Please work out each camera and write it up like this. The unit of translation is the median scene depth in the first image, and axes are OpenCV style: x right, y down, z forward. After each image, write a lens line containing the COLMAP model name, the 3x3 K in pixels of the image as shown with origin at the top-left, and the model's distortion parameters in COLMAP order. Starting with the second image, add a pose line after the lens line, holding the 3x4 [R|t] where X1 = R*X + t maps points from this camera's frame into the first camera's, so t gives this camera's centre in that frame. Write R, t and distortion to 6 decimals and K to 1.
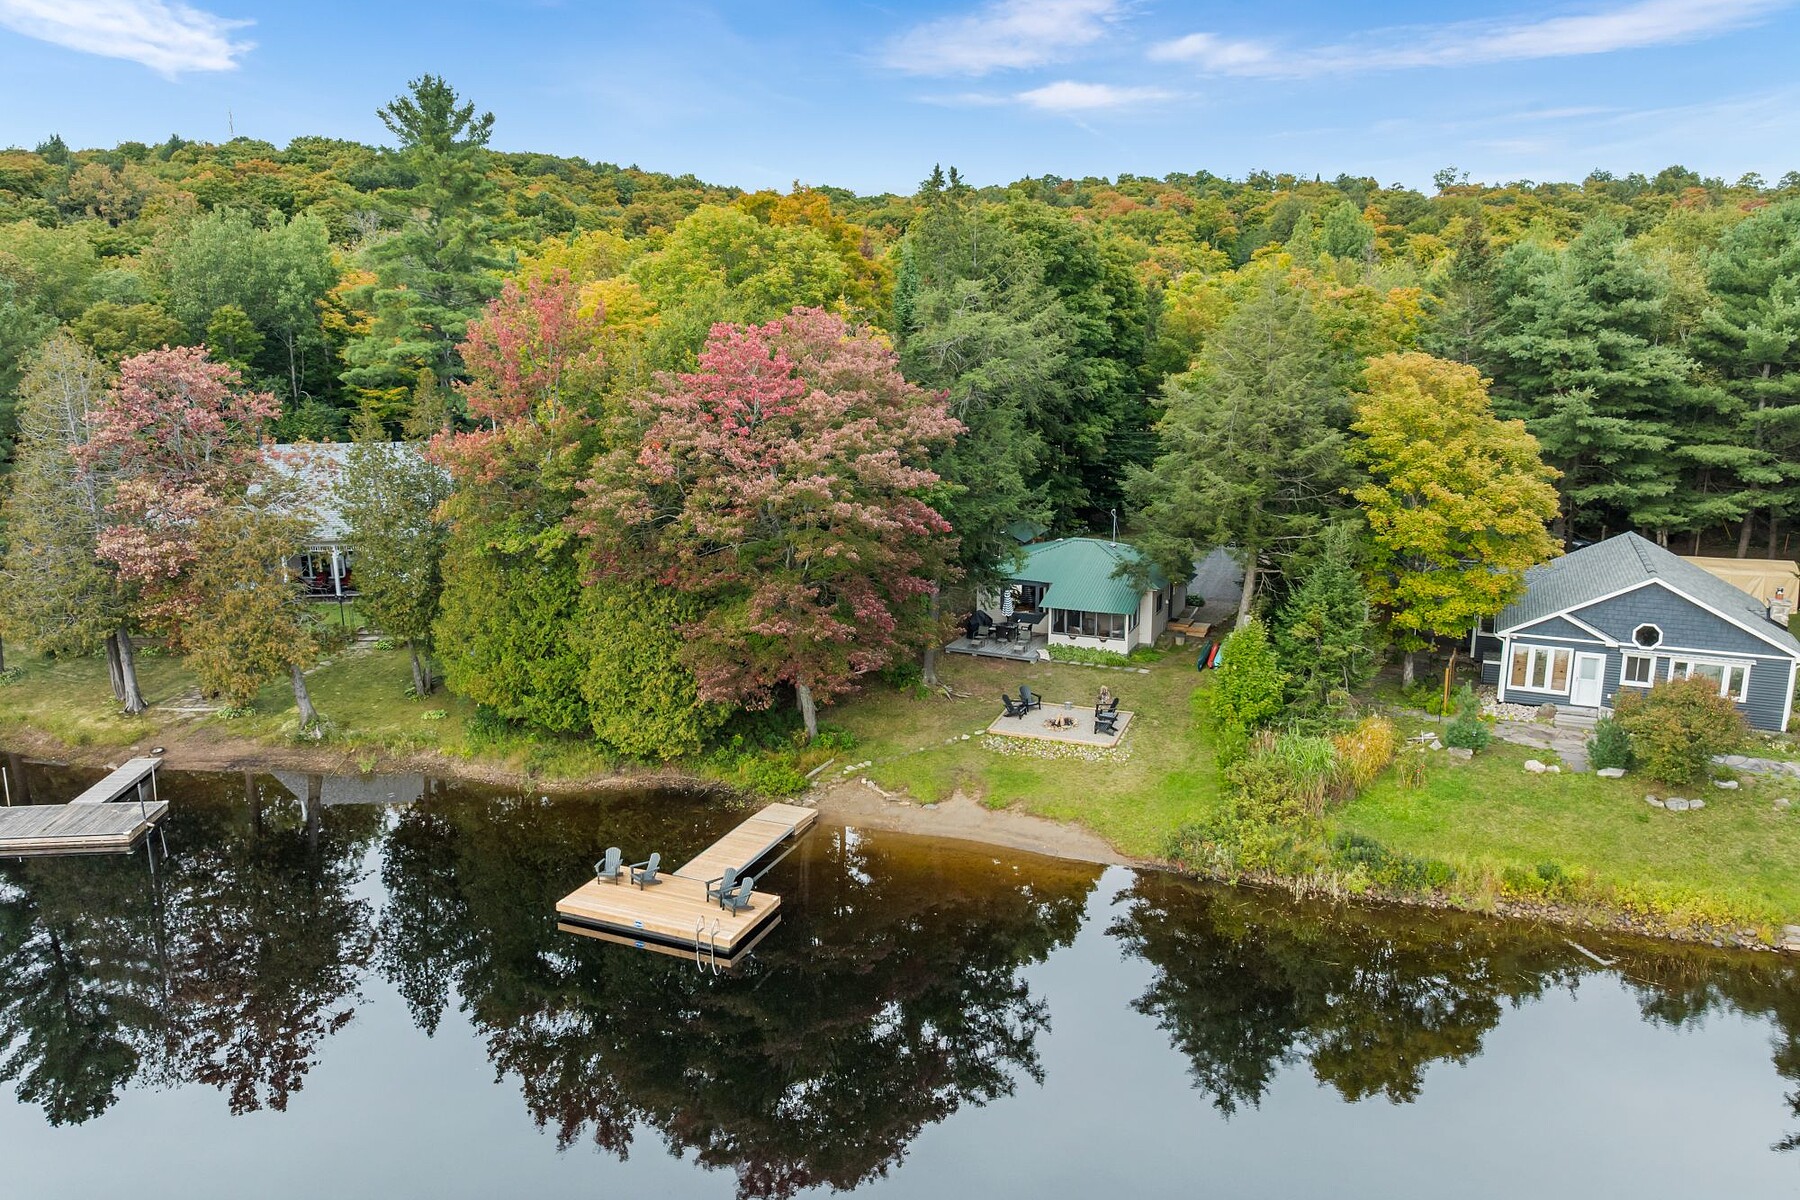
lens RADIAL K [[1271.7, 0, 920.1], [0, 1271.7, 600.7], [0, 0, 1]] dist [-0.066375, 0.033323]
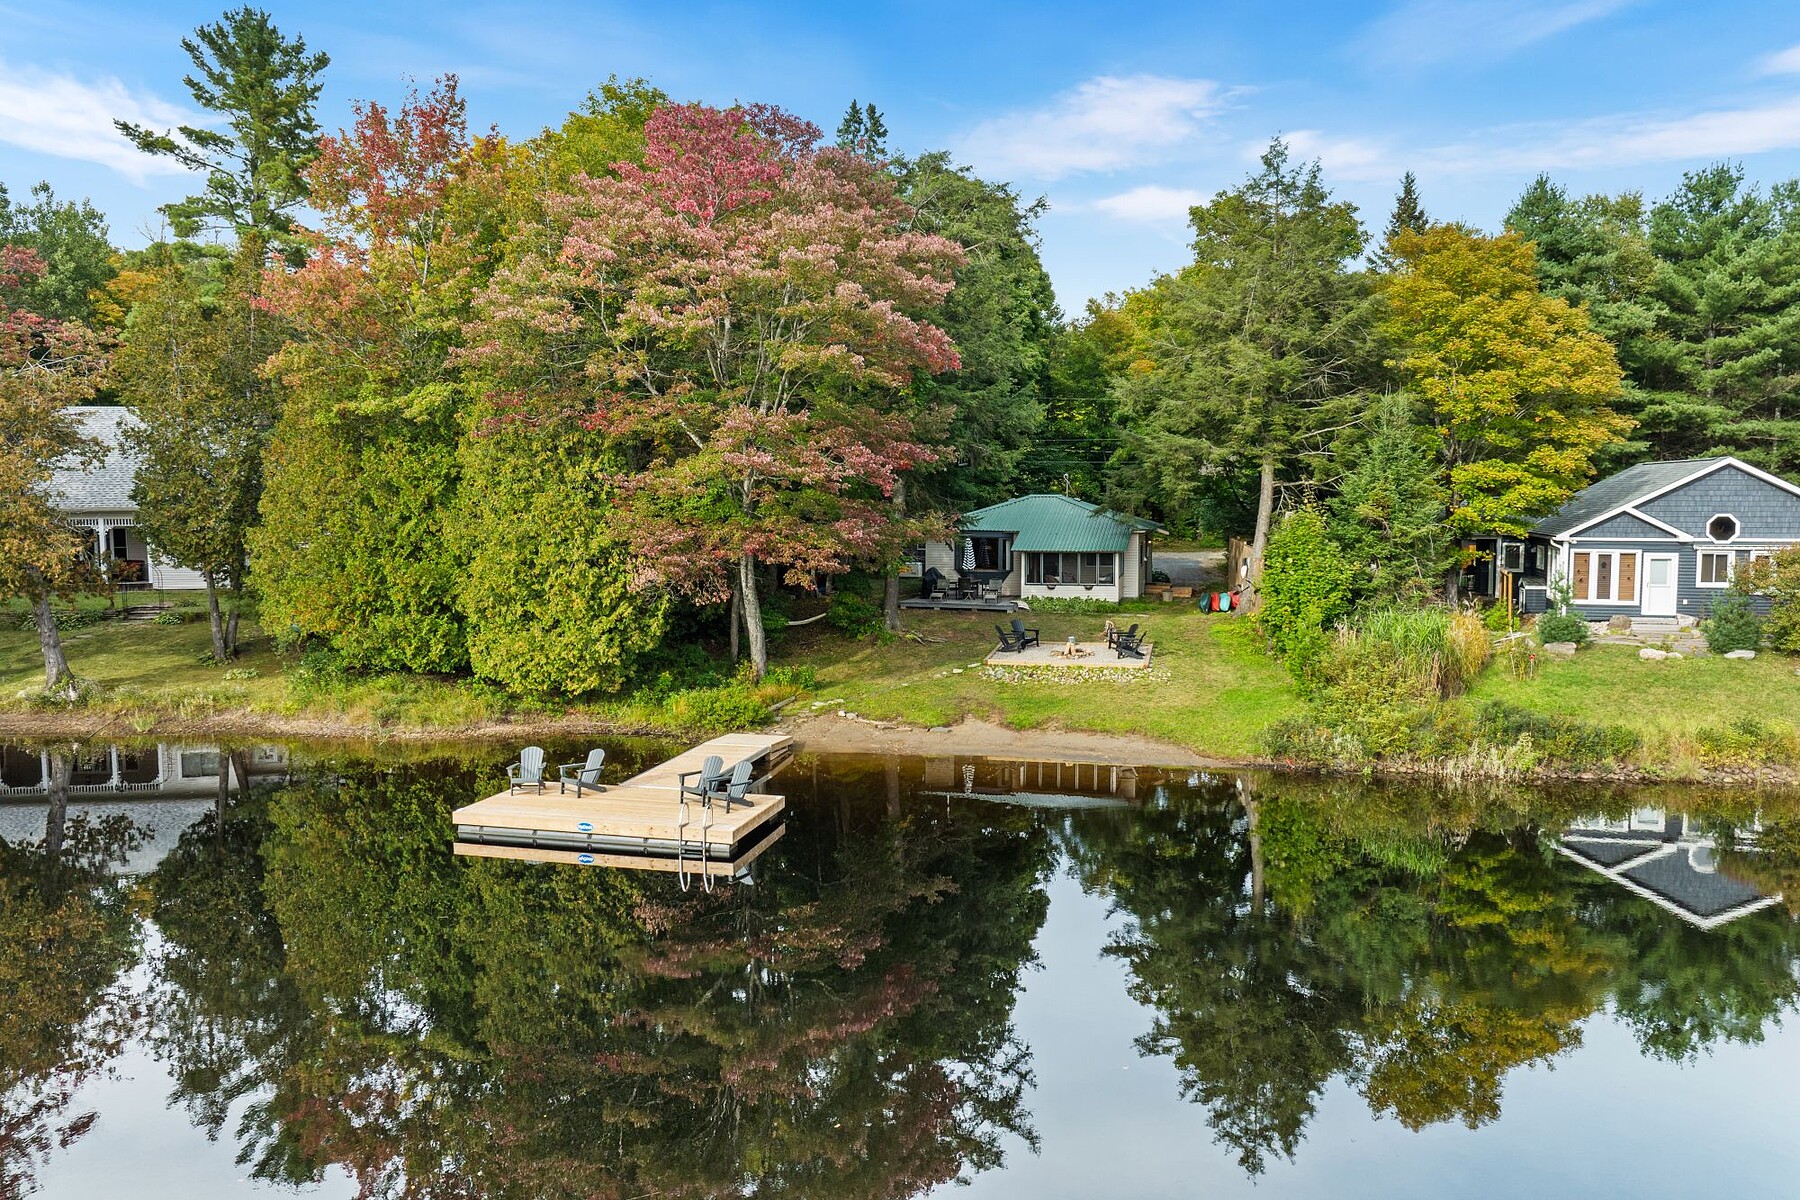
lens RADIAL K [[1271.7, 0, 920.1], [0, 1271.7, 600.7], [0, 0, 1]] dist [-0.066375, 0.033323]
pose [[0.987258, -0.009387, 0.158851, -0.116928], [0.031977, 0.989598, -0.140260, 0.181064], [-0.155882, 0.143553, 0.977289, 0.229738]]
